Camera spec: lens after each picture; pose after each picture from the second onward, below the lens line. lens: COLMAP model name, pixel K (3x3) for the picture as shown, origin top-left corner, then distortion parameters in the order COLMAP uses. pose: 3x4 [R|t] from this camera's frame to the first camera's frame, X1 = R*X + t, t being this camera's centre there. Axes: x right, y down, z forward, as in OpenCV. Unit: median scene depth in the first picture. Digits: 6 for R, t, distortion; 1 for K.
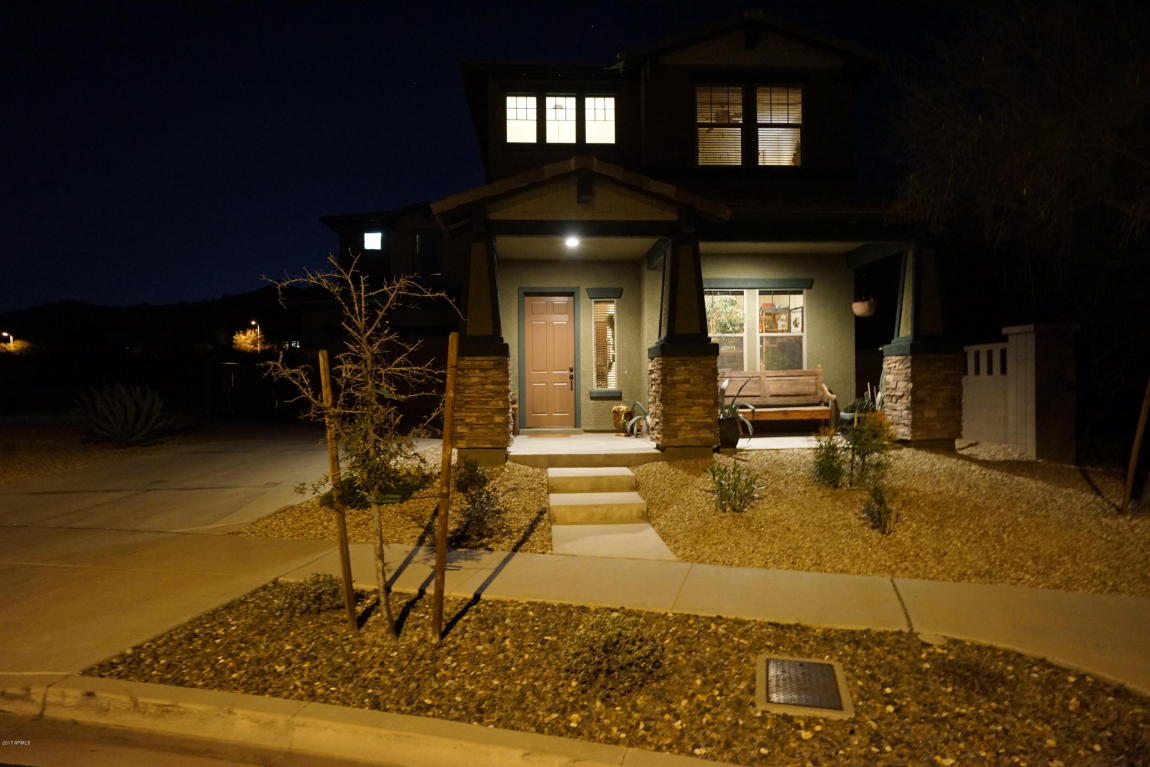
lens RADIAL K [[727.4, 0, 575.0], [0, 727.4, 383.5], [0, 0, 1]] dist [-0.000559, 0.000175]
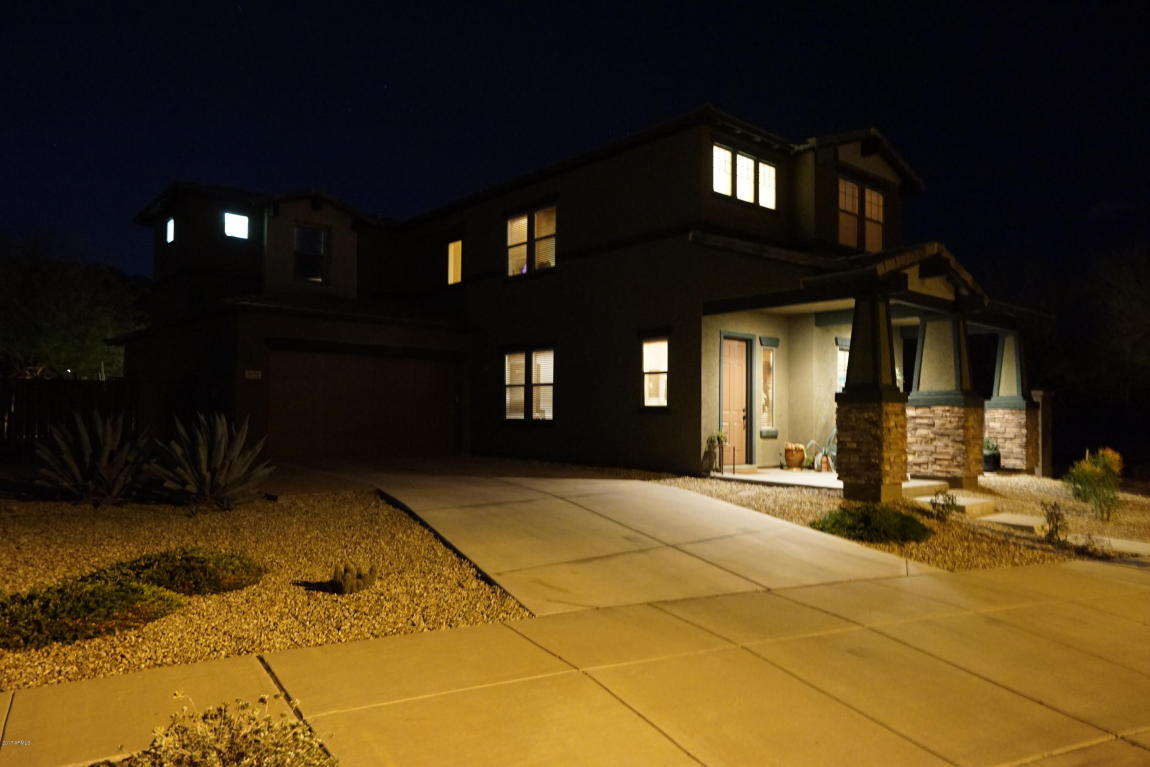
lens RADIAL K [[788.7, 0, 575.0], [0, 788.7, 383.5], [0, 0, 1]] dist [0.002669, 0.000332]
pose [[0.786655, 0.043135, 0.615884, -0.930919], [-0.021135, 0.998853, -0.042961, -0.003111], [-0.617030, 0.020778, 0.786665, 0.239781]]
